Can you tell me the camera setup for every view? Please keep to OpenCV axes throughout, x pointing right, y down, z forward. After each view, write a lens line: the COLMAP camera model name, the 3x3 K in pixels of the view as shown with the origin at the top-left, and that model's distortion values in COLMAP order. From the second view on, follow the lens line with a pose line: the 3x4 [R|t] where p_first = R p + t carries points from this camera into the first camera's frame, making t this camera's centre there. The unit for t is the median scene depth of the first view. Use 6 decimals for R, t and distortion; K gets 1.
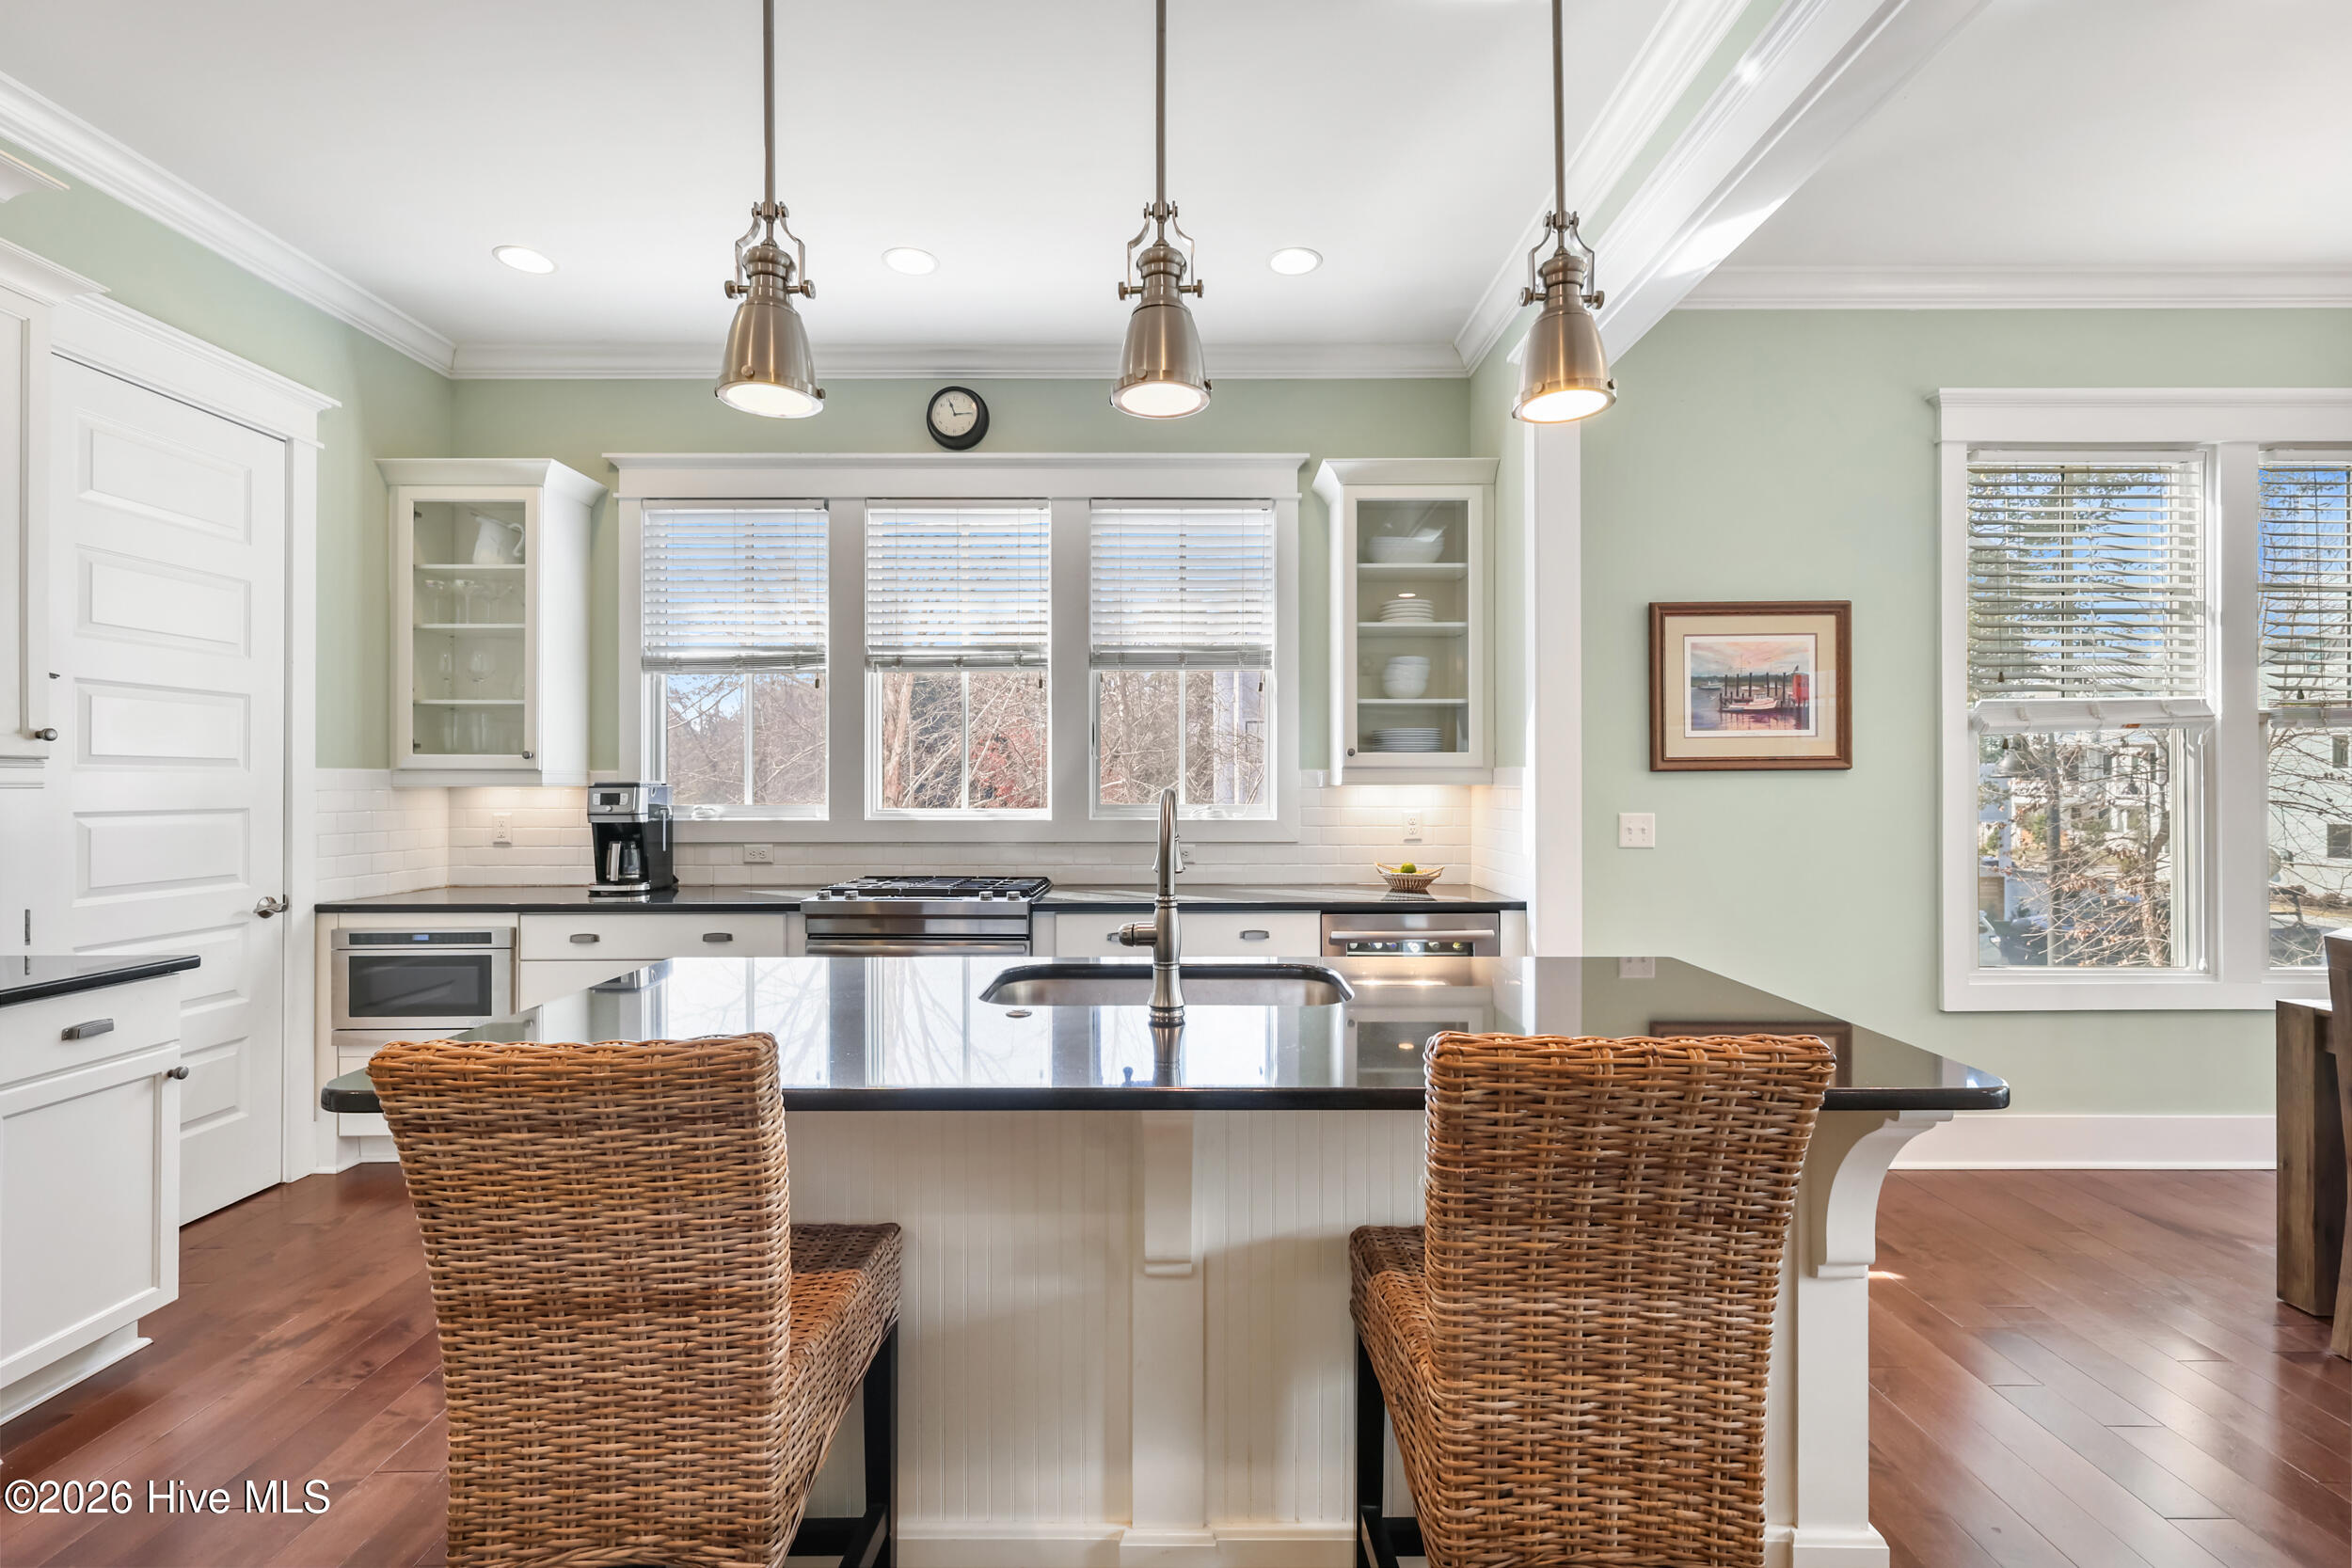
lens RADIAL K [[1013.3, 0, 1178.7], [0, 1013.3, 781.2], [0, 0, 1]] dist [0.002388, -0.000011]
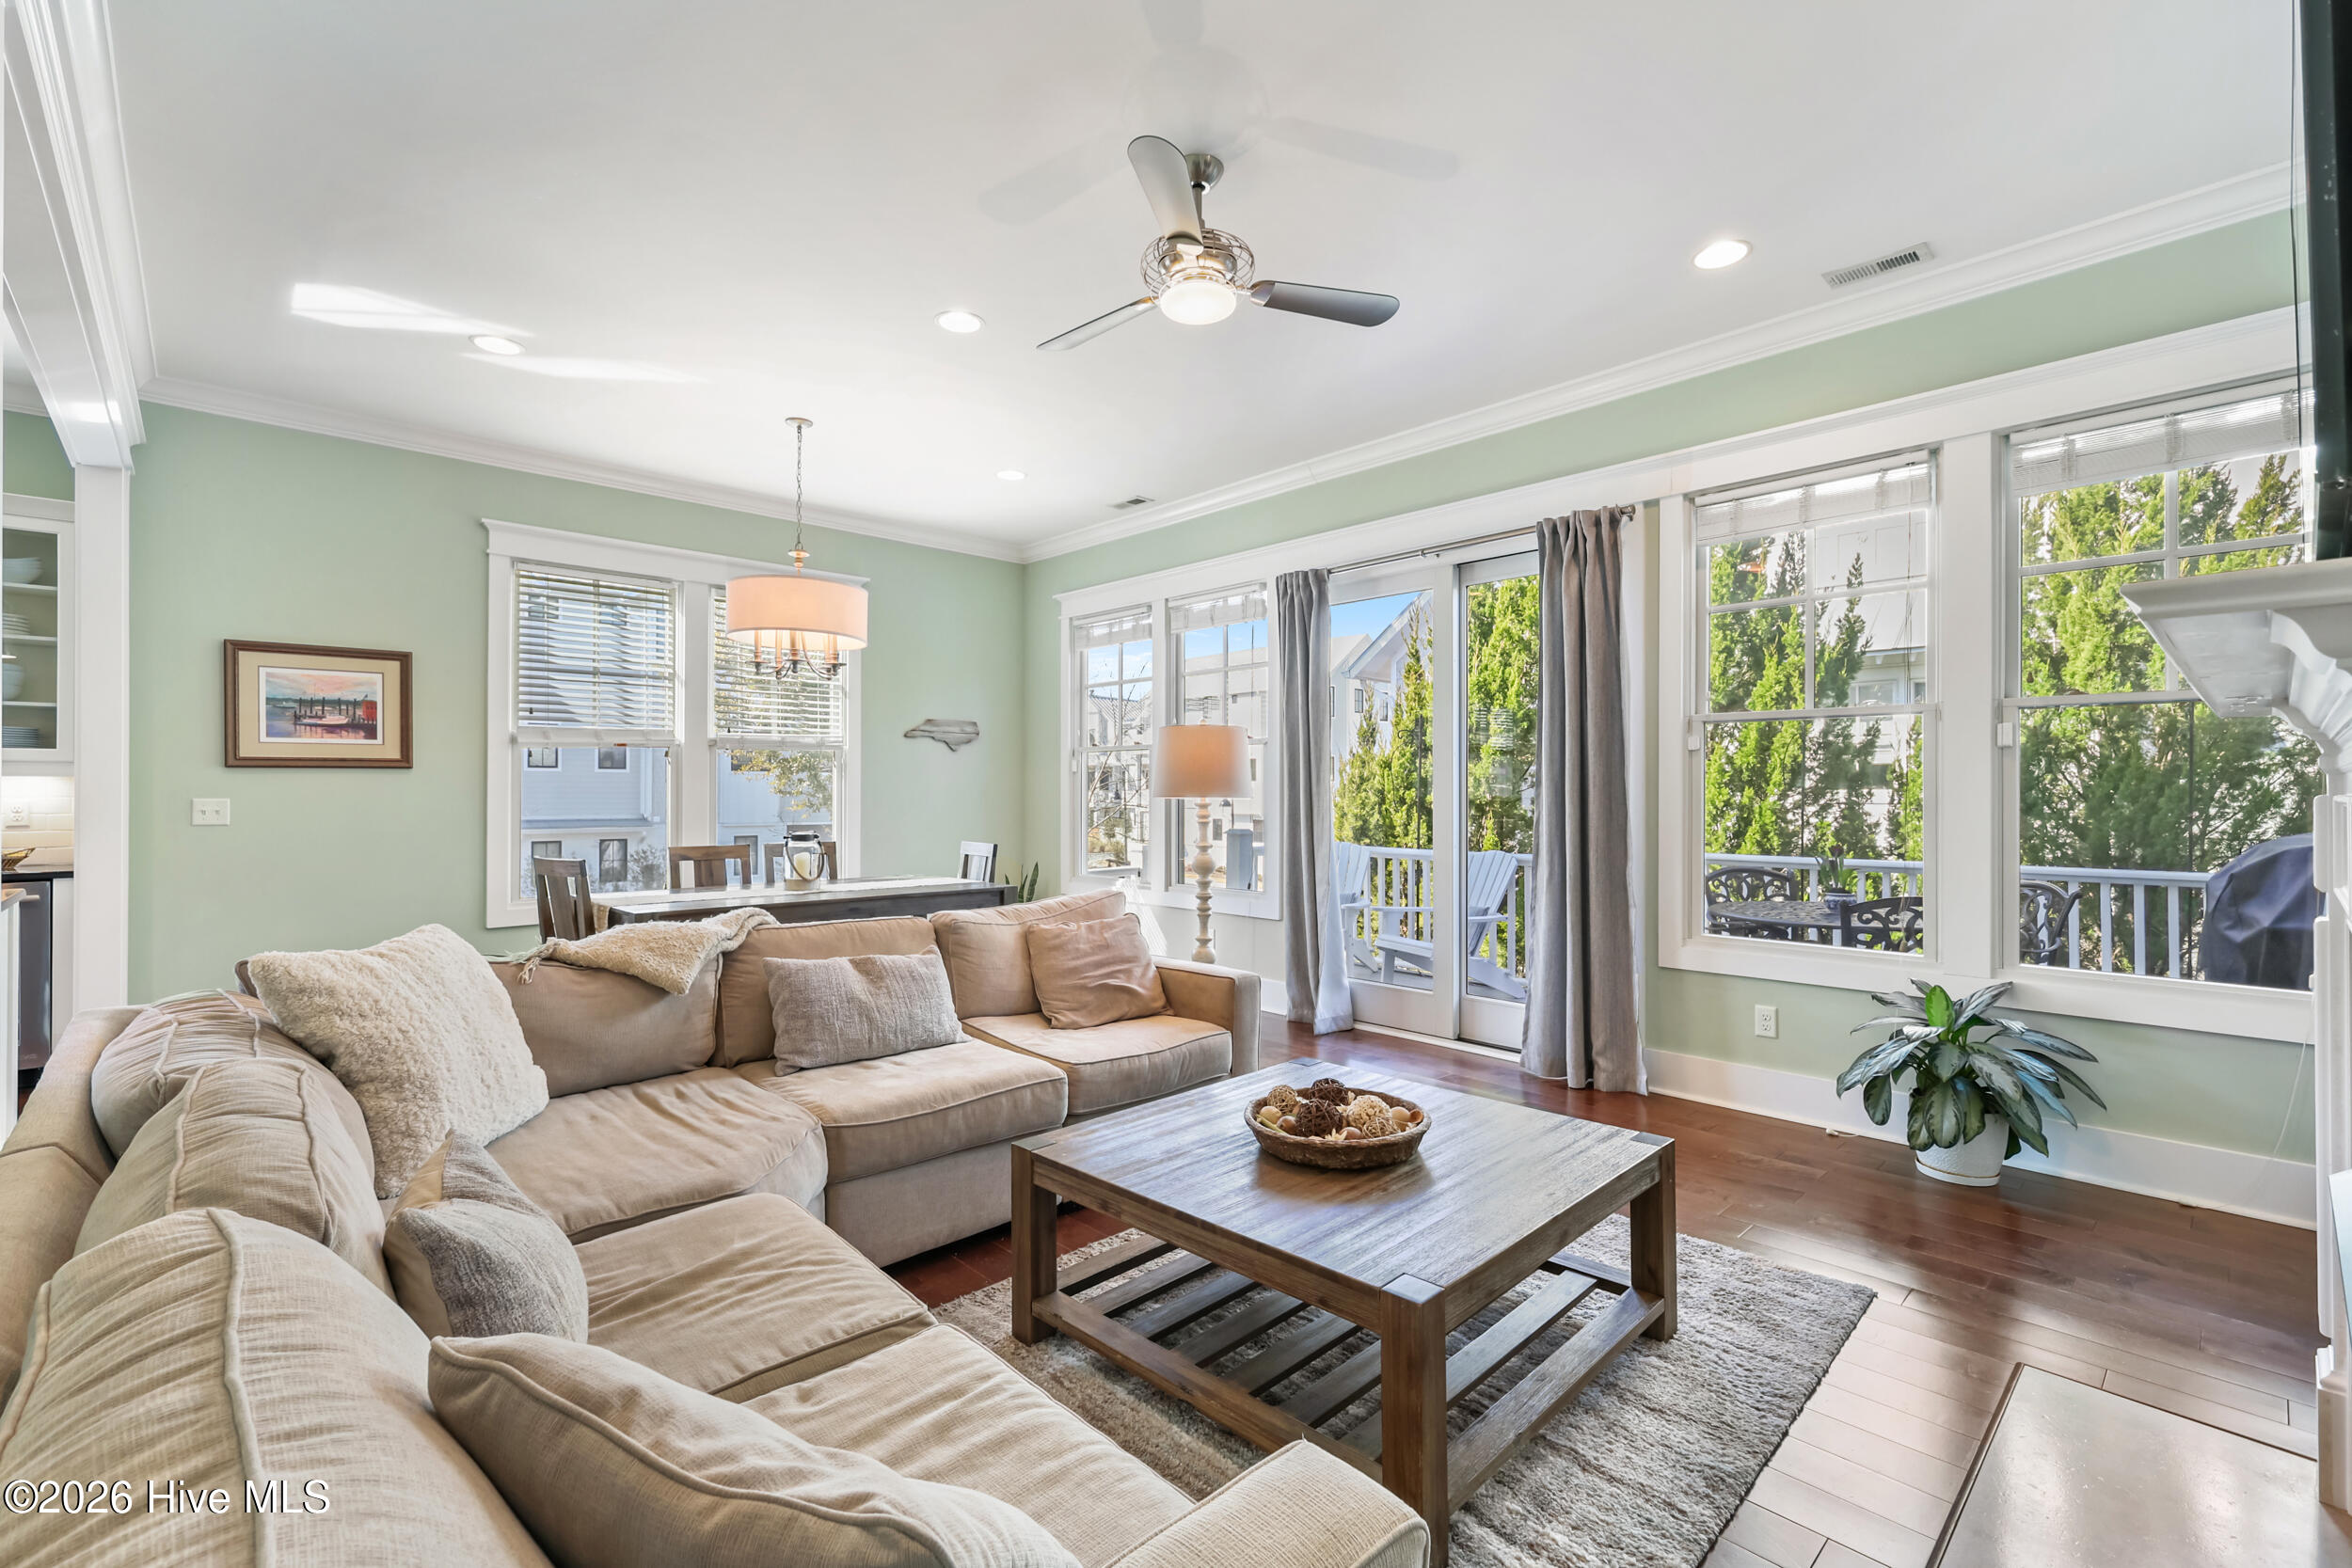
lens RADIAL K [[1019.6, 0, 1181.2], [0, 1019.6, 791.6], [0, 0, 1]] dist [0.000008, -0.000222]
pose [[0.724713, 0.000919, 0.689050, 0.419542], [-0.001979, 0.999998, 0.000748, 0.017398], [-0.689048, -0.001906, 0.724714, -0.759427]]
